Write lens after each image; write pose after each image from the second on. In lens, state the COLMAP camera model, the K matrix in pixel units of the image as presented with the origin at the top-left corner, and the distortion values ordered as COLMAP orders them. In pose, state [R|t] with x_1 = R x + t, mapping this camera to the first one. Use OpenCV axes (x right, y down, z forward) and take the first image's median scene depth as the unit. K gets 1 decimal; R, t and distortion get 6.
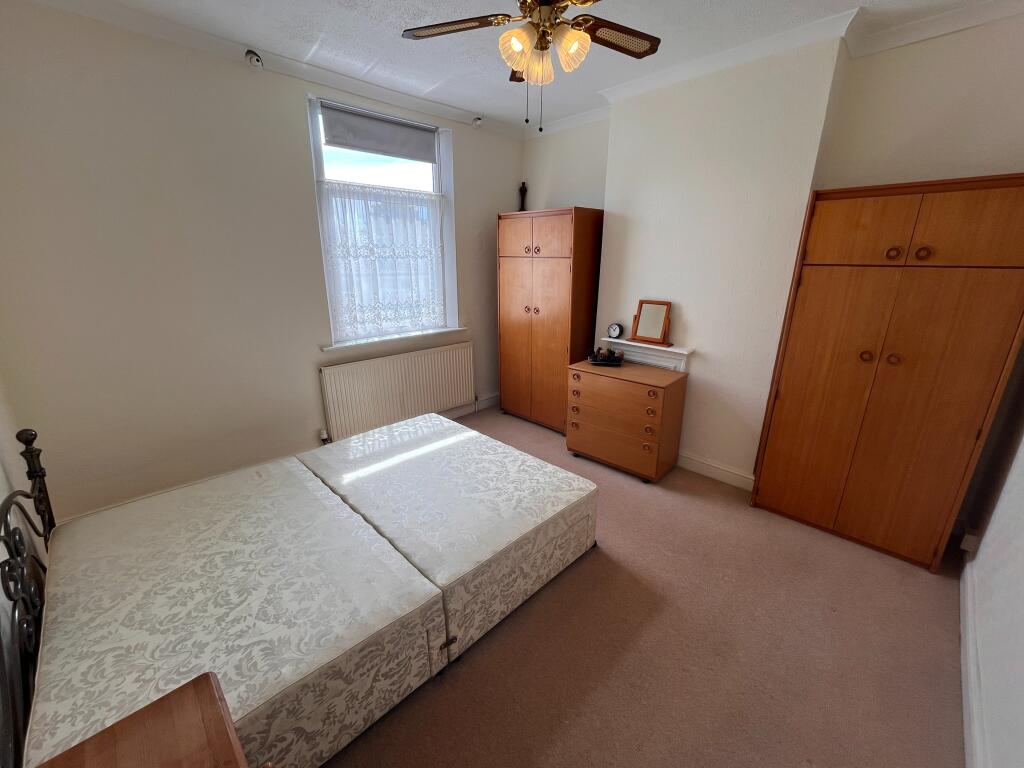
lens RADIAL K [[414.6, 0, 505.4], [0, 414.6, 384.8], [0, 0, 1]] dist [-0.002578, -0.000062]
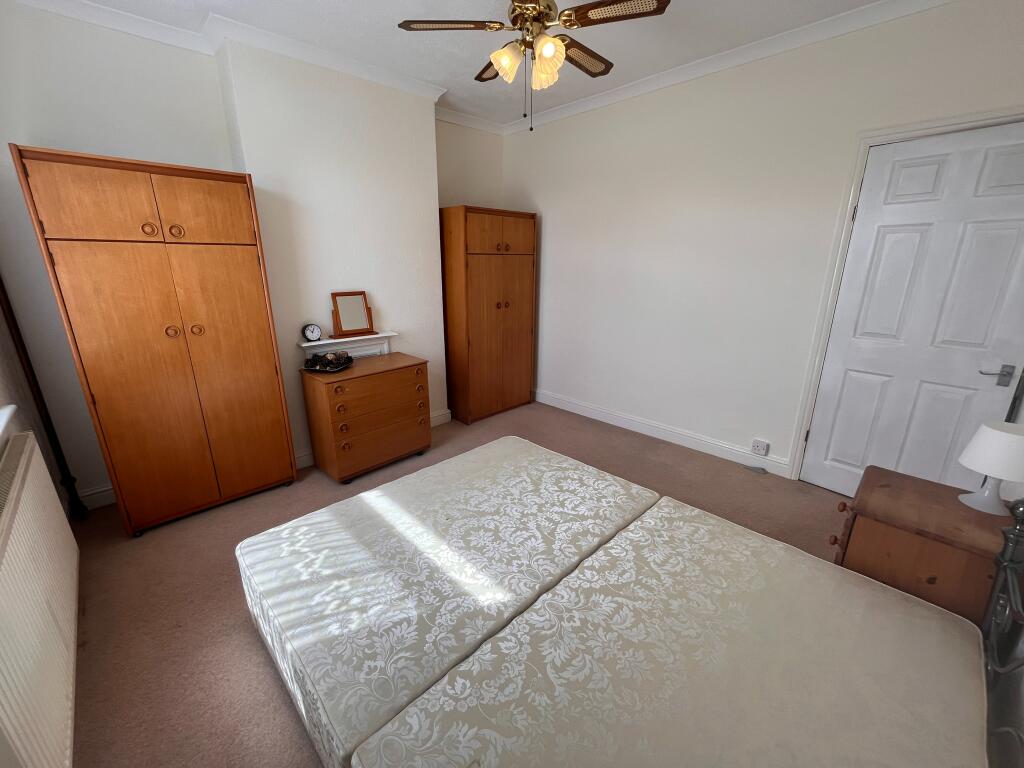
lens RADIAL K [[414.6, 0, 514.4], [0, 414.6, 385.3], [0, 0, 1]] dist [-0.002578, -0.000062]
pose [[0.001441, -0.295508, 0.955339, -0.690644], [0.289208, 0.914638, 0.282482, -0.178484], [-0.957265, 0.275885, 0.086781, 0.653715]]
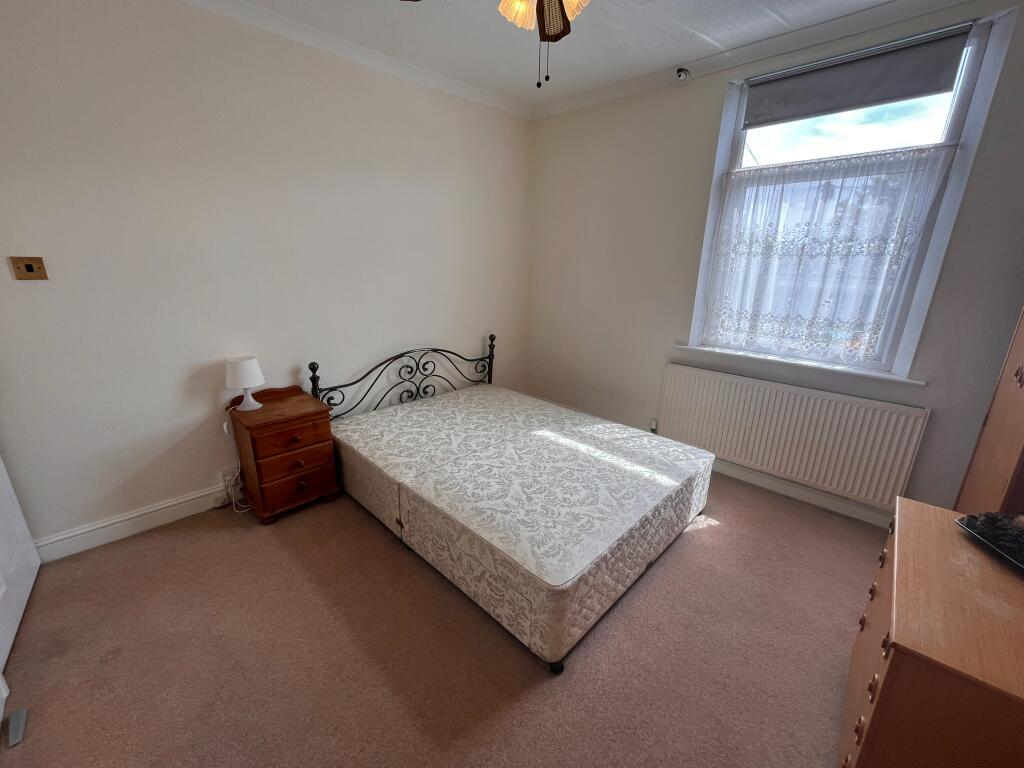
lens RADIAL K [[414.6, 0, 505.2], [0, 414.6, 380.8], [0, 0, 1]] dist [-0.002578, -0.000062]
pose [[0.016714, 0.283124, -0.958938, 0.578983], [-0.308193, 0.913833, 0.264435, -0.157678], [0.951177, 0.291118, 0.102530, 0.573953]]
